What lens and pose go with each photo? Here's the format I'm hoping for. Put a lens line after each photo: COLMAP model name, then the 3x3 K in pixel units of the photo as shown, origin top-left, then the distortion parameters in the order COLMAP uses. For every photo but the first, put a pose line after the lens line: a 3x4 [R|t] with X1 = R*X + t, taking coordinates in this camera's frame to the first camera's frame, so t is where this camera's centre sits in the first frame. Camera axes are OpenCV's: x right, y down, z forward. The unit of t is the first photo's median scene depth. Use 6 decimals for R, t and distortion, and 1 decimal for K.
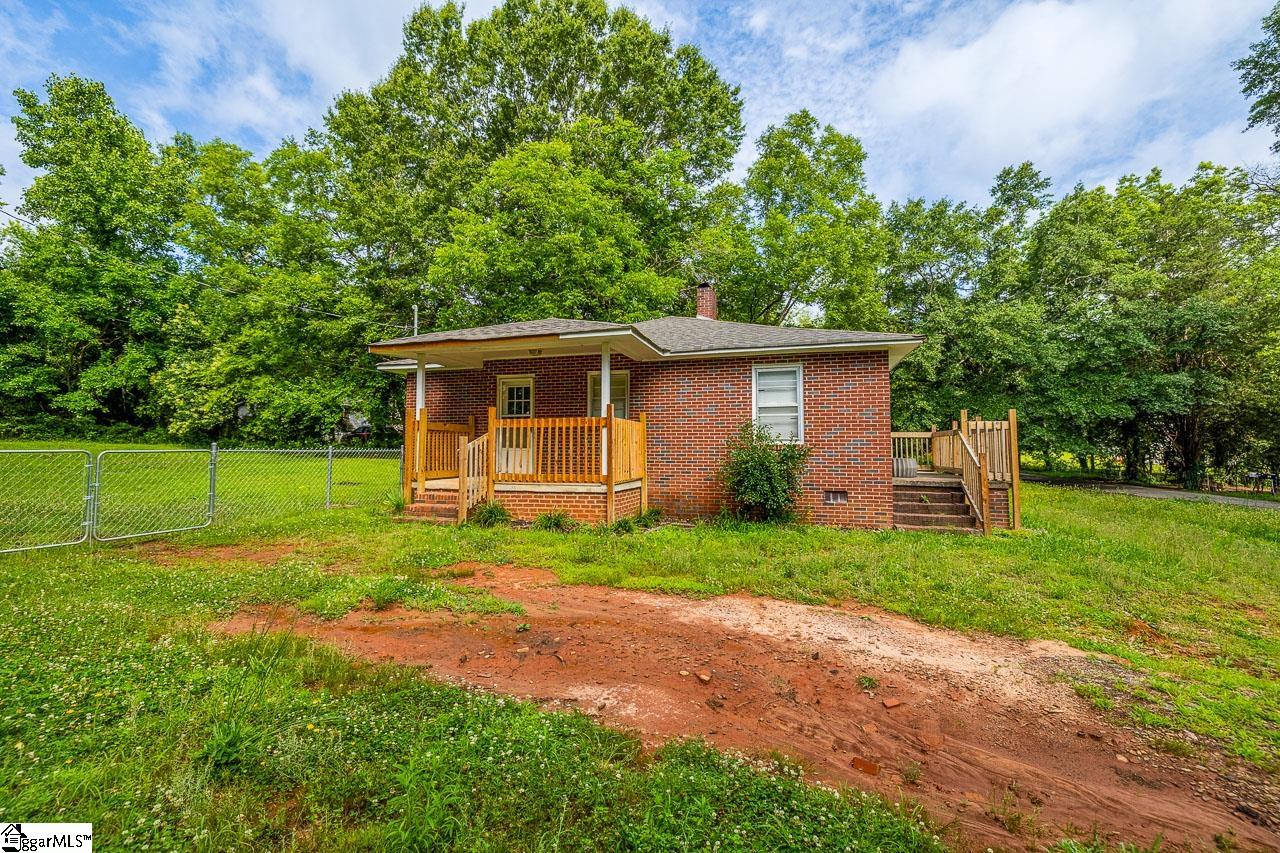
lens RADIAL K [[553.1, 0, 629.9], [0, 553.1, 422.4], [0, 0, 1]] dist [0.002070, -0.001631]
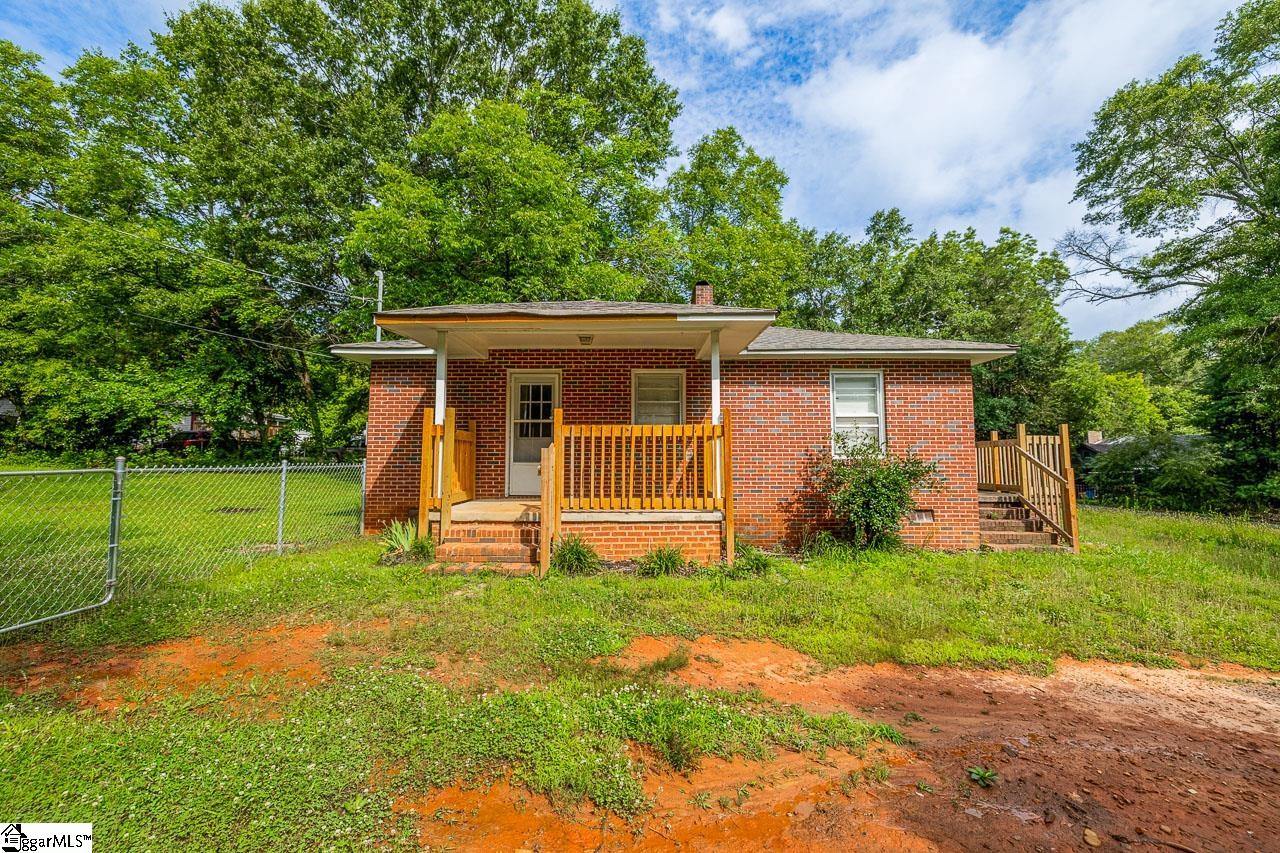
lens RADIAL K [[553.1, 0, 650.1], [0, 553.1, 422.1], [0, 0, 1]] dist [0.002070, -0.001631]
pose [[0.959037, 0.019609, 0.282602, -0.124565], [-0.014174, 0.999673, -0.021265, 0.001681], [-0.282926, 0.016388, 0.959002, 0.092641]]
